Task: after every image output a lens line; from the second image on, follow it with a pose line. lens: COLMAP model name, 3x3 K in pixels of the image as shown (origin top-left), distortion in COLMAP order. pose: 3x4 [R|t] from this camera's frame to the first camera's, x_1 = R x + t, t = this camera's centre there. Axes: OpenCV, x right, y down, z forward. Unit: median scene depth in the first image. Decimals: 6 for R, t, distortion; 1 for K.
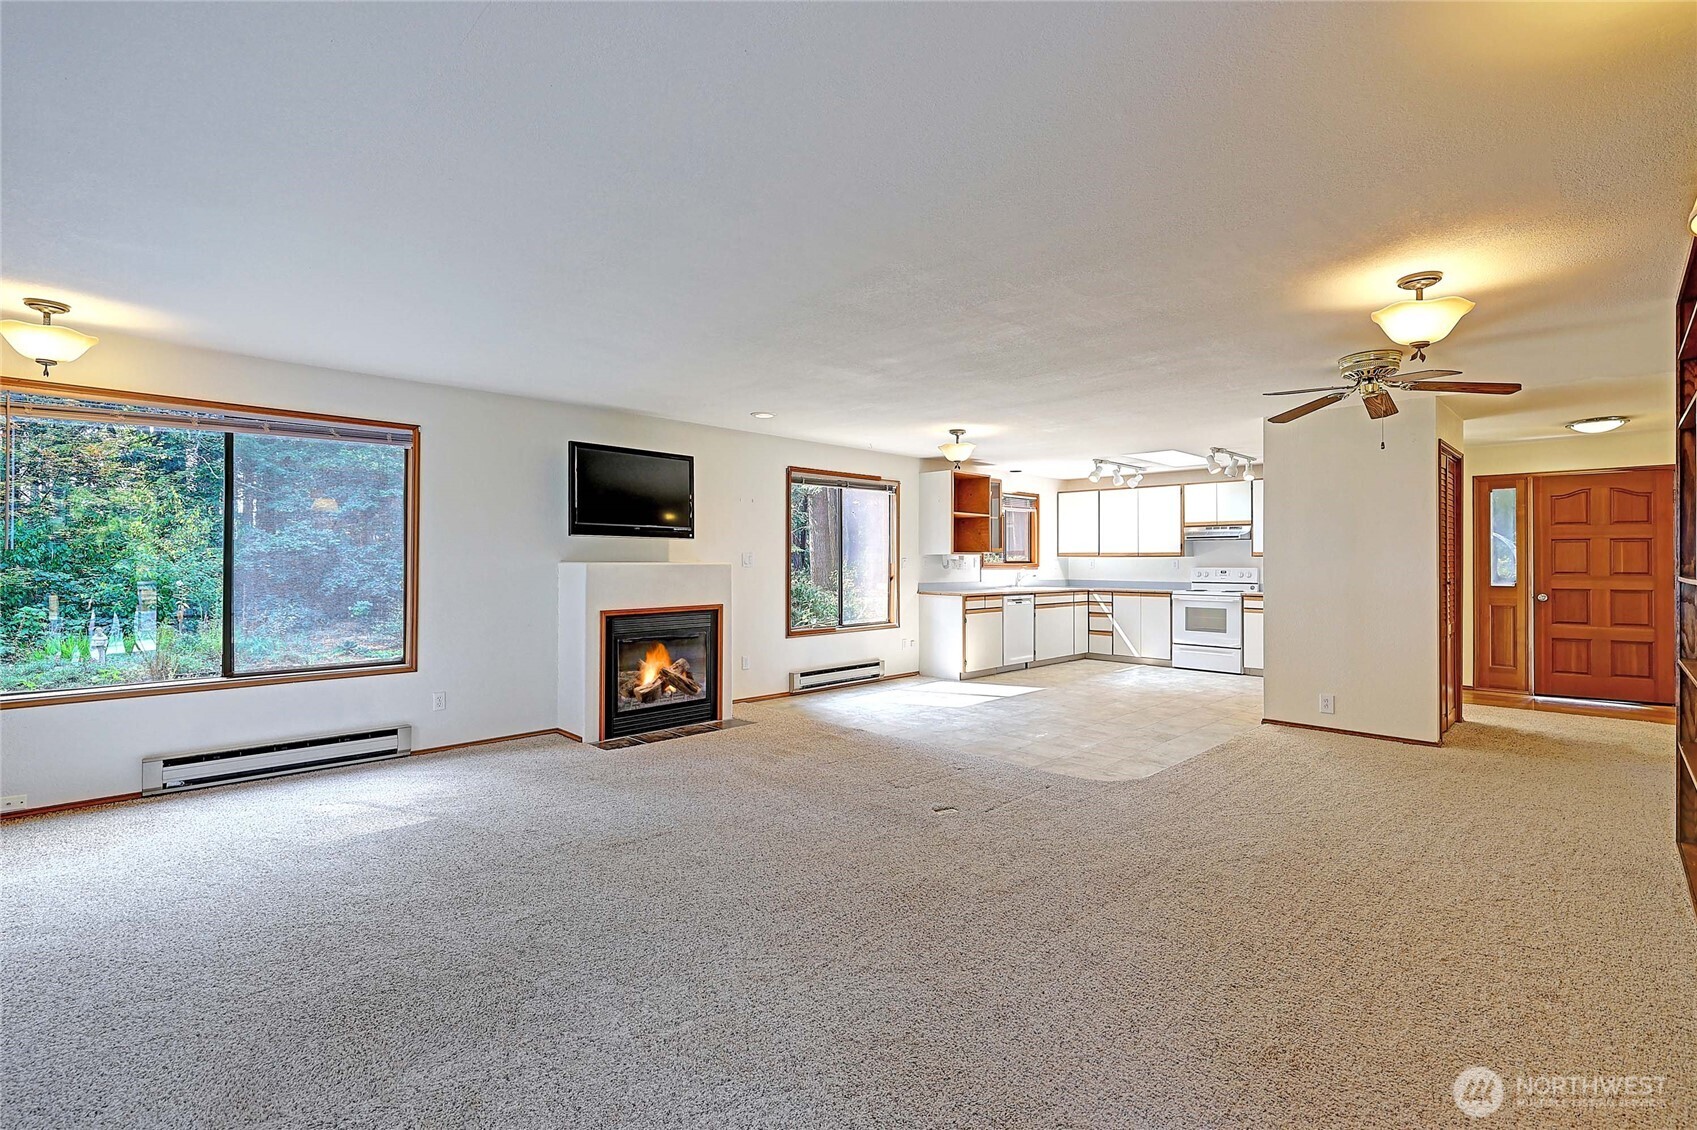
lens RADIAL K [[742.7, 0, 857.4], [0, 742.7, 550.1], [0, 0, 1]] dist [0.000124, 0.000276]
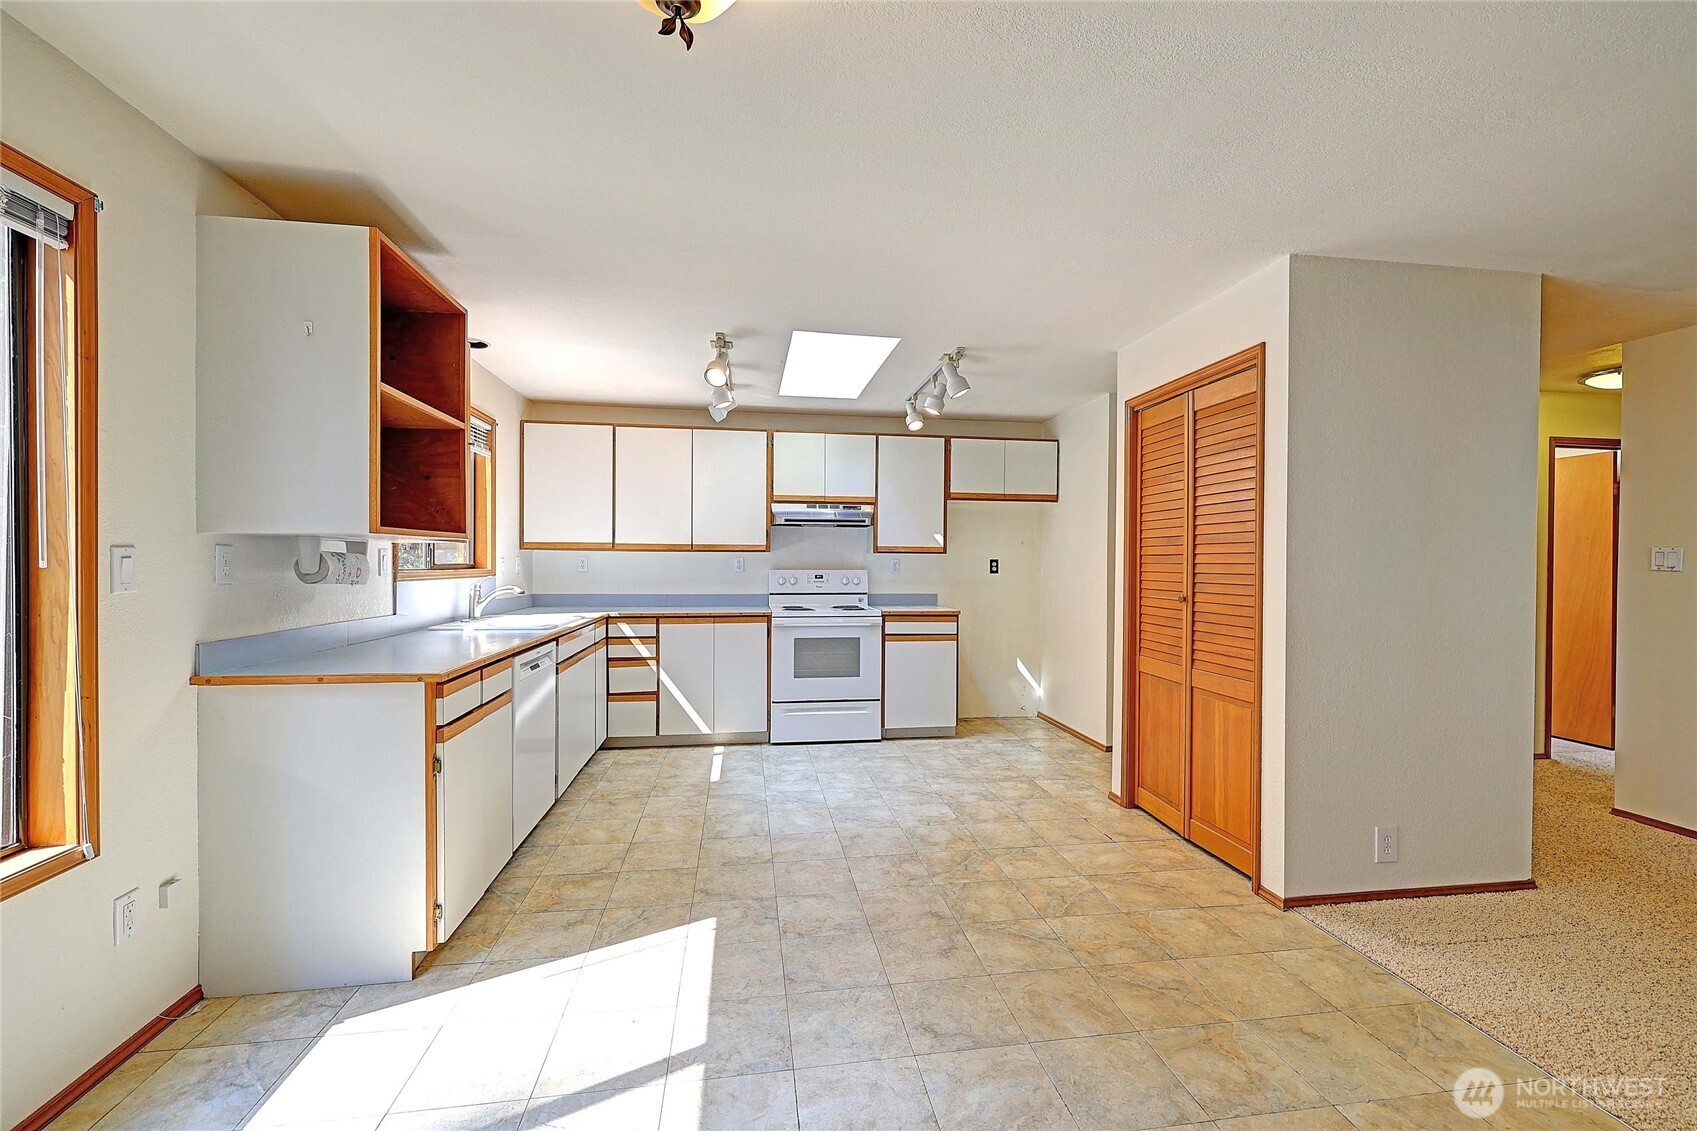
lens RADIAL K [[714.7, 0, 856.4], [0, 714.7, 564.0], [0, 0, 1]] dist [0.002483, 0.000313]
pose [[0.584455, -0.003446, 0.811419, 0.014031], [-0.014406, 0.999789, 0.014623, 0.009476], [-0.811299, -0.020236, 0.584282, 0.635143]]
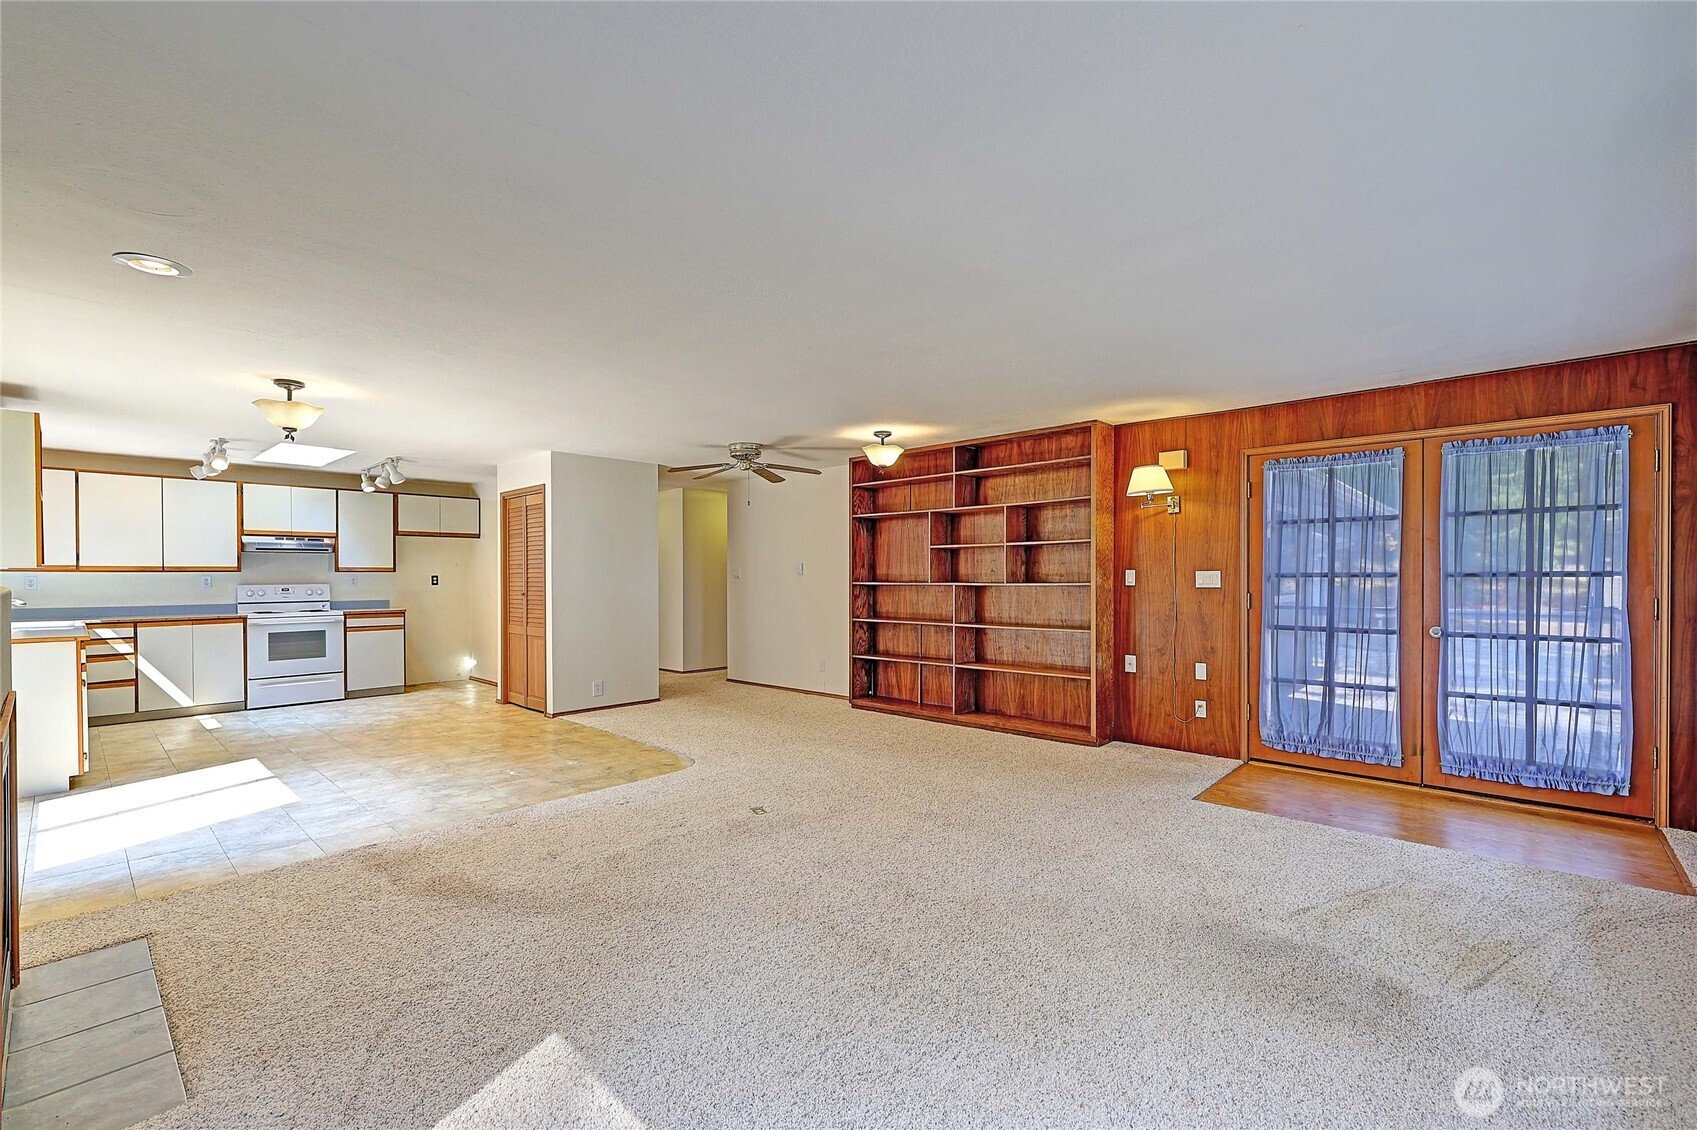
lens RADIAL K [[724.5, 0, 859.3], [0, 724.5, 579.0], [0, 0, 1]] dist [0.001365, 0.000328]
pose [[-0.049185, -0.009464, 0.998745, -0.398740], [-0.009067, 0.999918, 0.009029, 0.003529], [-0.998749, -0.008612, -0.049266, 0.384020]]
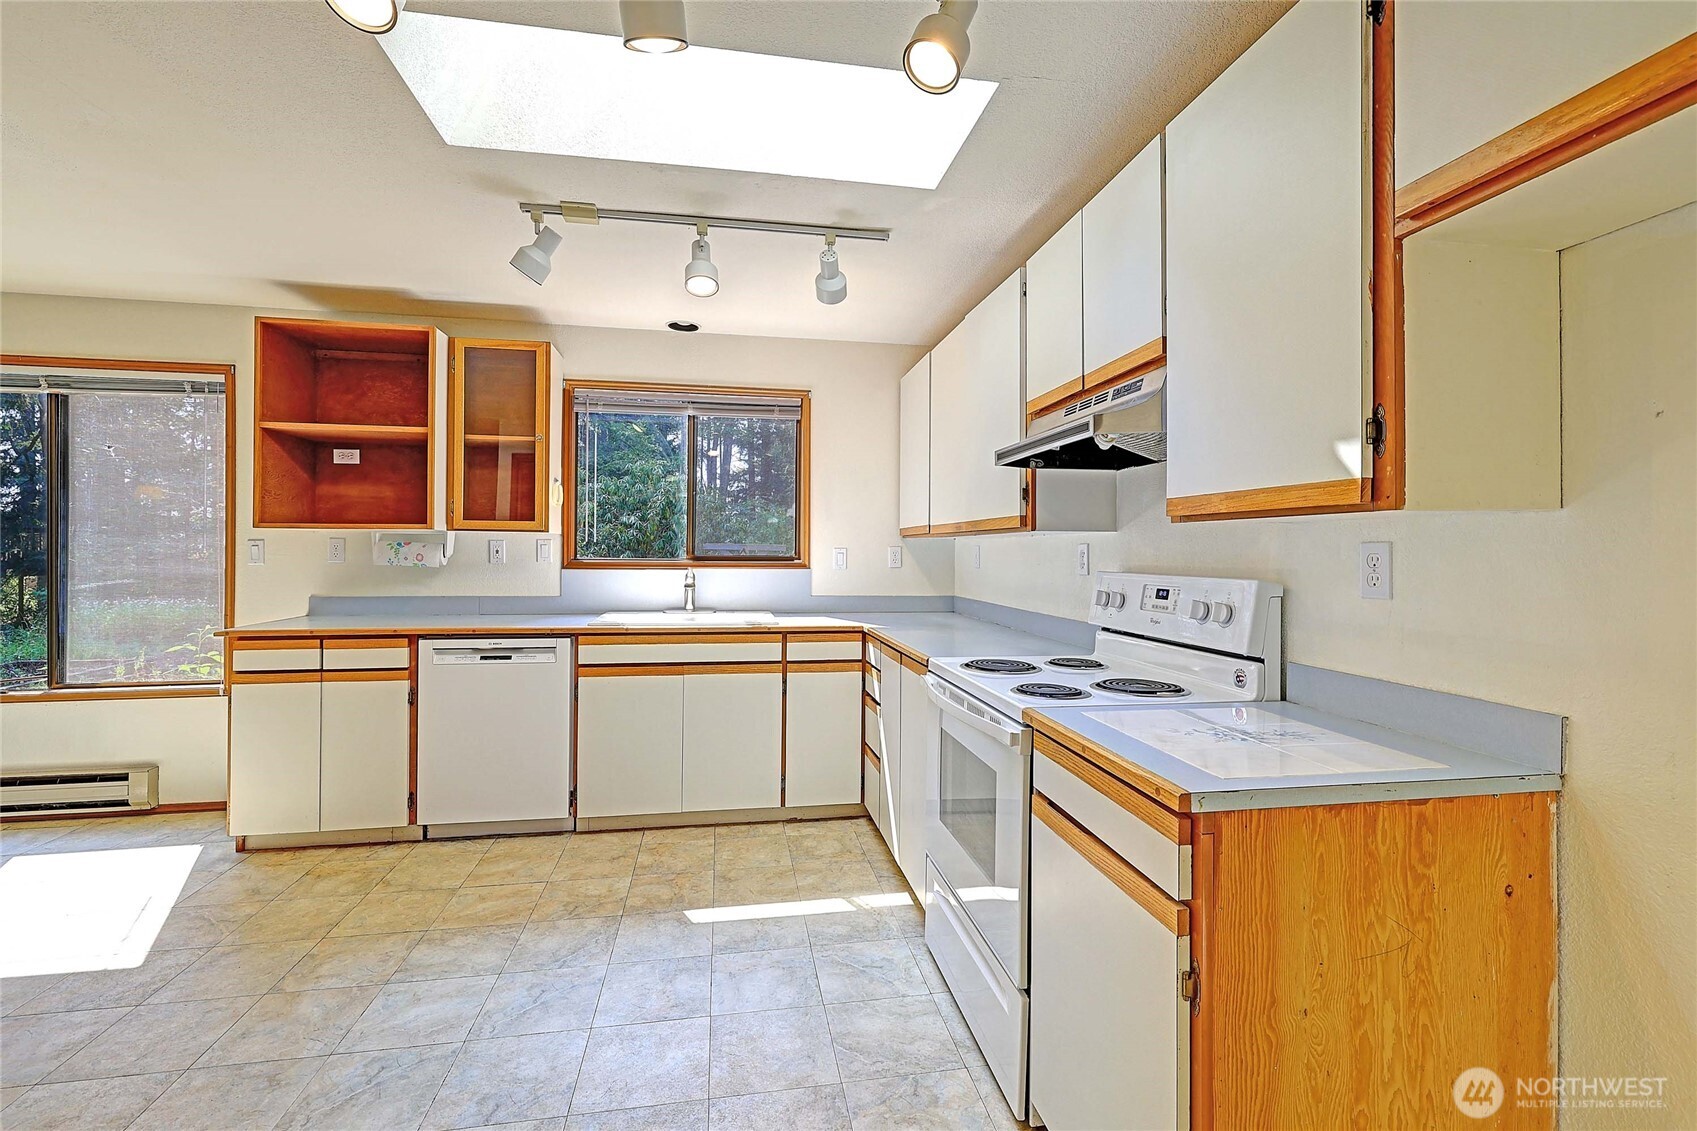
lens RADIAL K [[742.7, 0, 857.4], [0, 742.7, 550.6], [0, 0, 1]] dist [0.000124, 0.000276]
pose [[0.823935, 0.001217, -0.566683, 0.563326], [0.003842, 0.999963, 0.007732, 0.014323], [0.566671, -0.008548, 0.823900, 0.777917]]
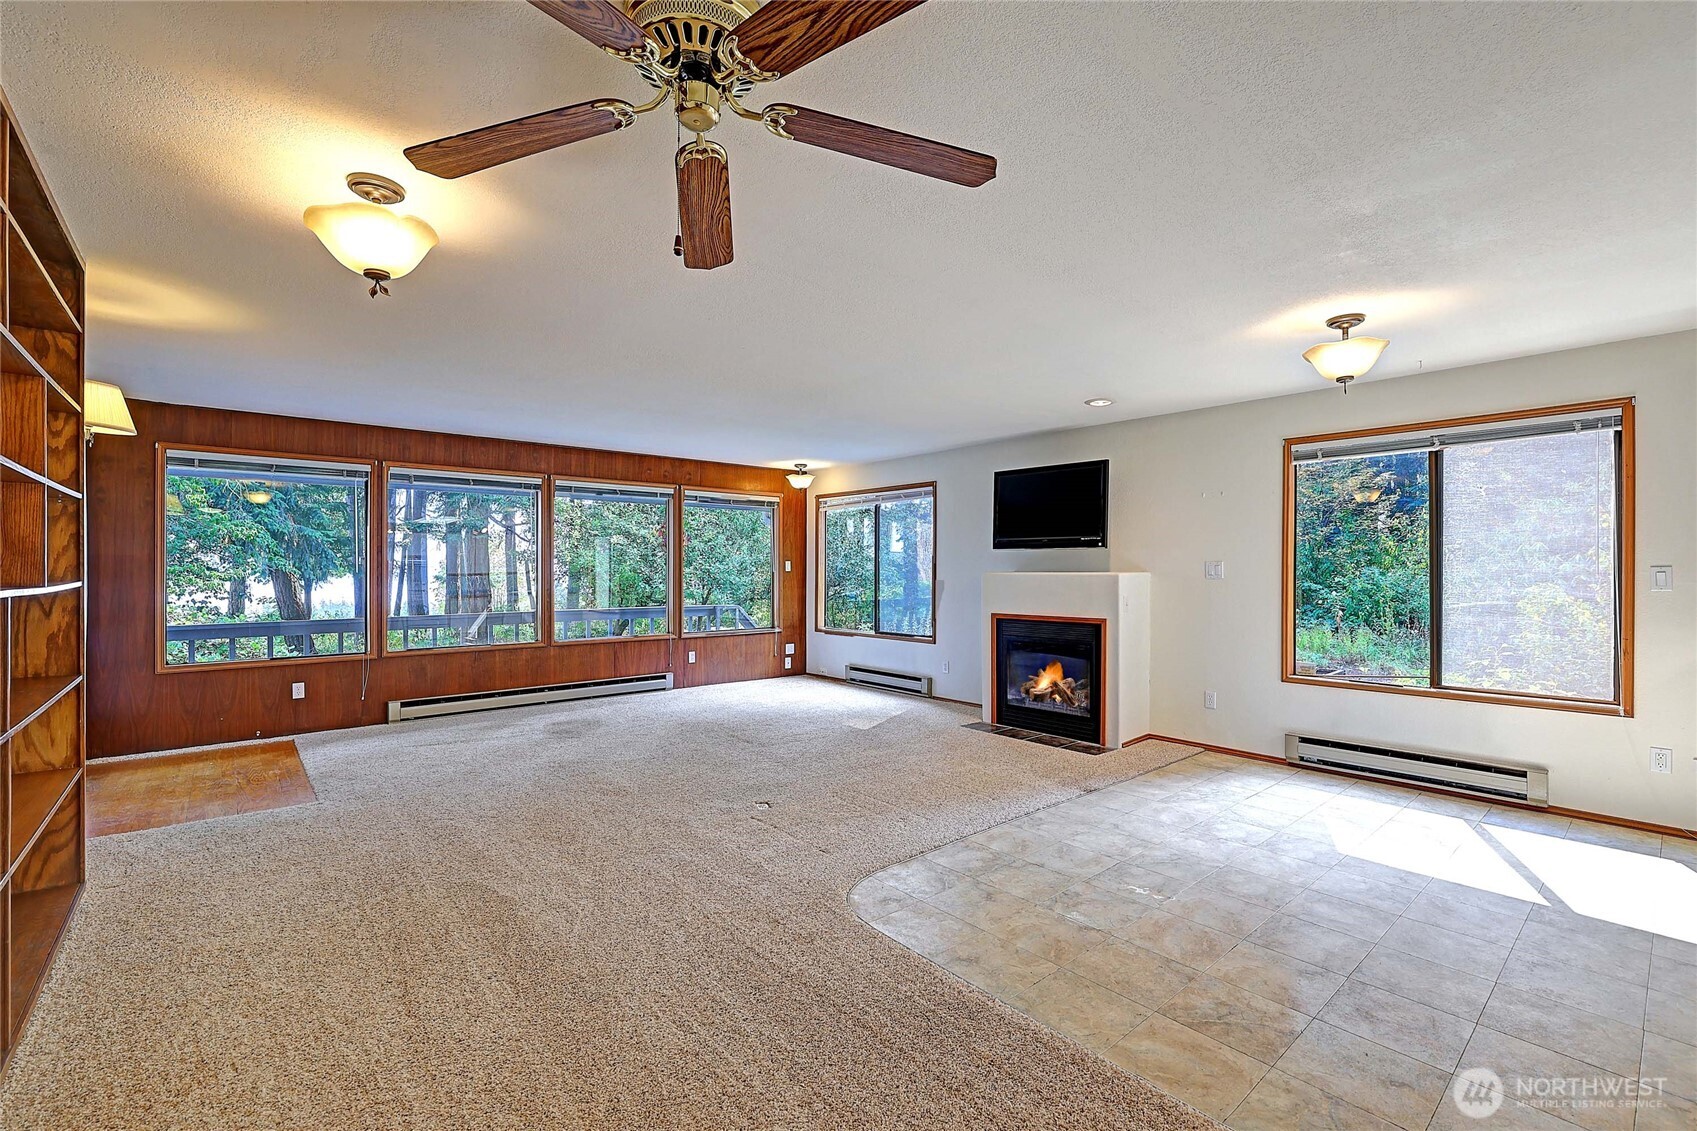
lens RADIAL K [[732.4, 0, 851.2], [0, 732.4, 576.7], [0, 0, 1]] dist [-0.001213, -0.000204]
pose [[-0.069939, 0.001945, -0.997549, 0.492999], [0.008237, 0.999965, 0.001372, 0.011875], [0.997517, -0.008121, -0.069953, 0.508909]]
